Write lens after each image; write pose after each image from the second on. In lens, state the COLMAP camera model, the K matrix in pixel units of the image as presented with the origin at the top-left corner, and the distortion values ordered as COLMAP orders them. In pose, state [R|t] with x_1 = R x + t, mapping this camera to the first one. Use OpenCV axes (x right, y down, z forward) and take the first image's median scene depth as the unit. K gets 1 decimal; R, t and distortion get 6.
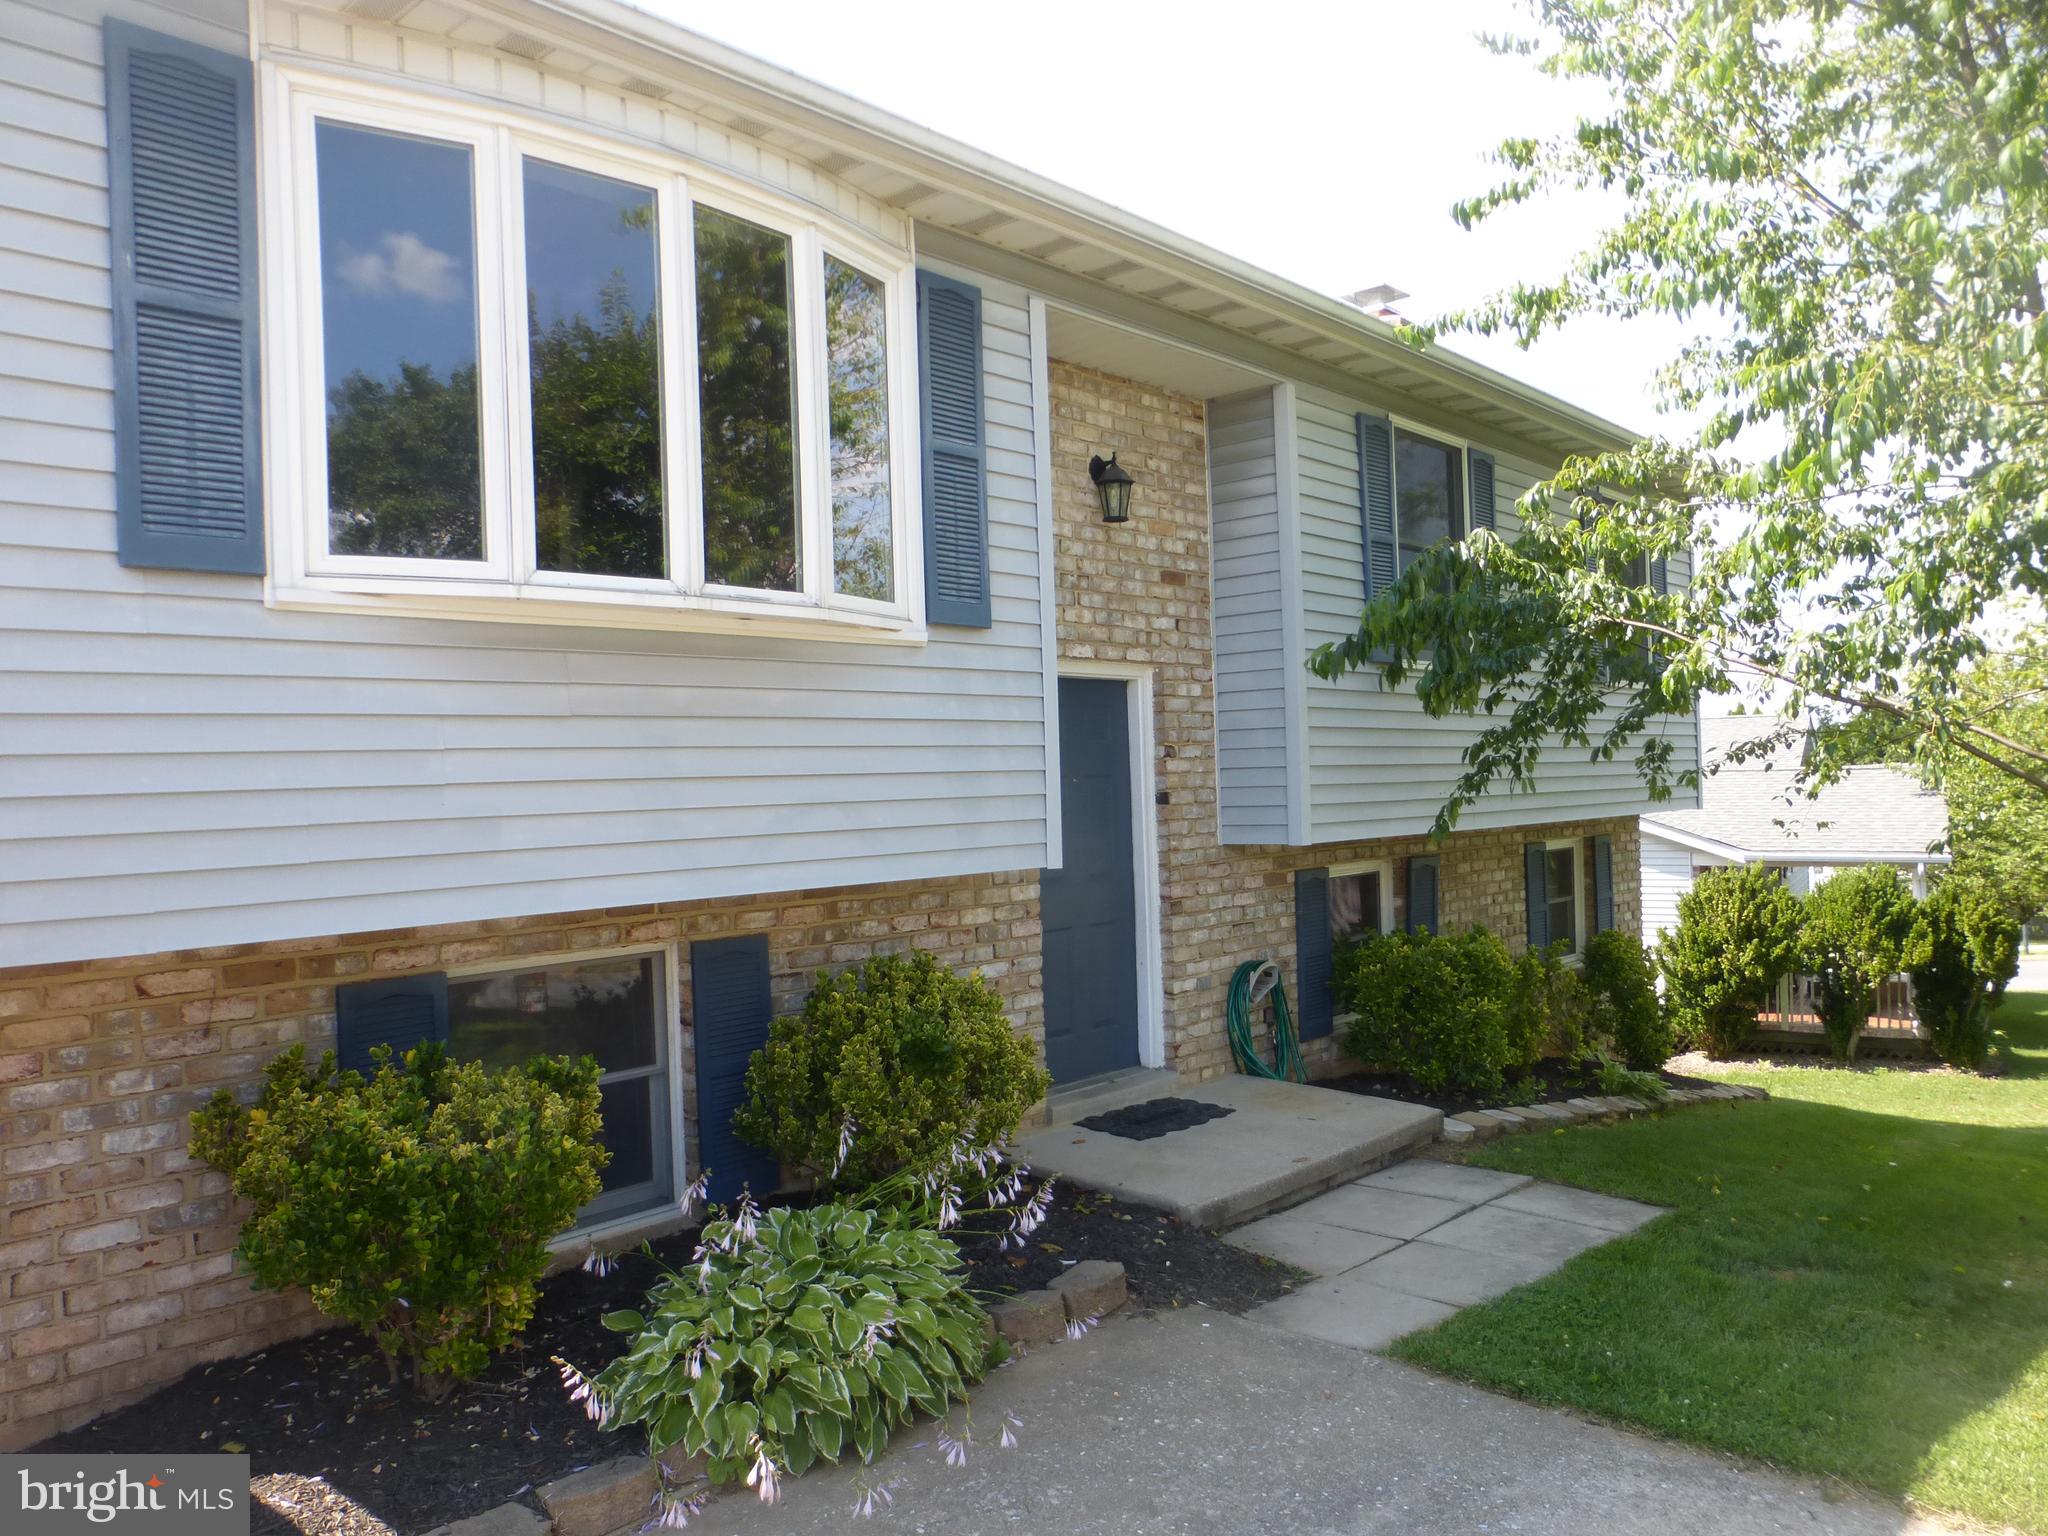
lens RADIAL K [[1521.1, 0, 1020.9], [0, 1521.1, 762.4], [0, 0, 1]] dist [-0.016240, 0.040386]
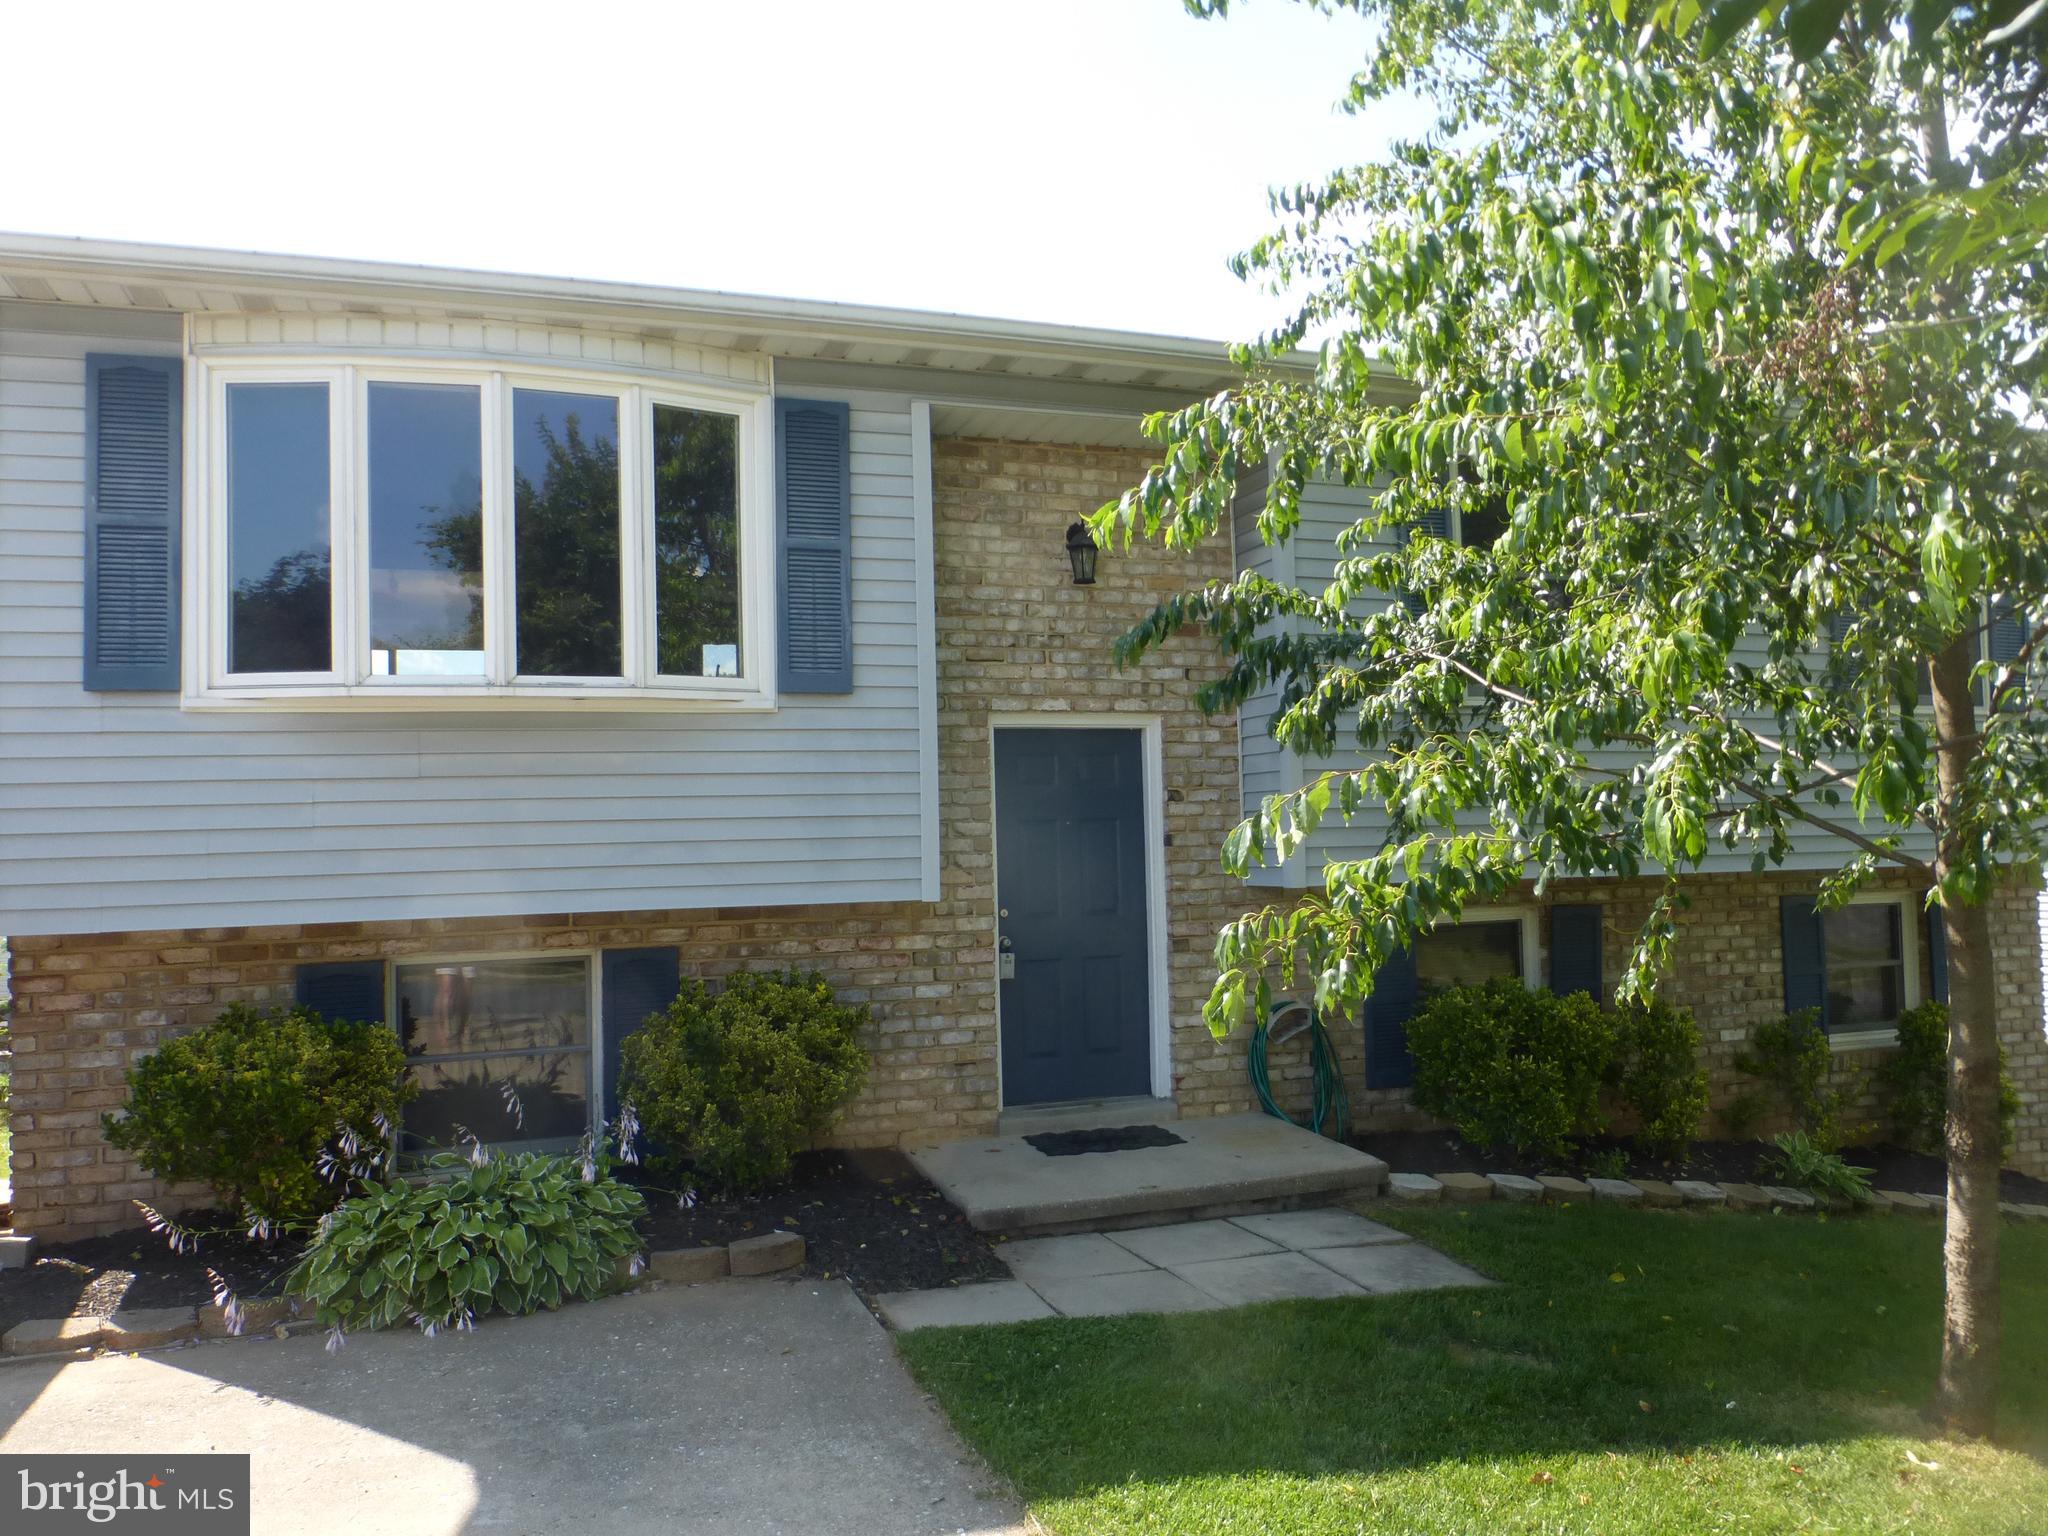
lens RADIAL K [[1521.1, 0, 1030.2], [0, 1521.1, 778.6], [0, 0, 1]] dist [-0.016240, 0.040386]
pose [[0.877819, -0.014145, -0.478783, 0.677856], [0.006091, 0.999813, -0.018371, -0.000350], [0.478954, 0.013210, 0.877741, 0.044816]]
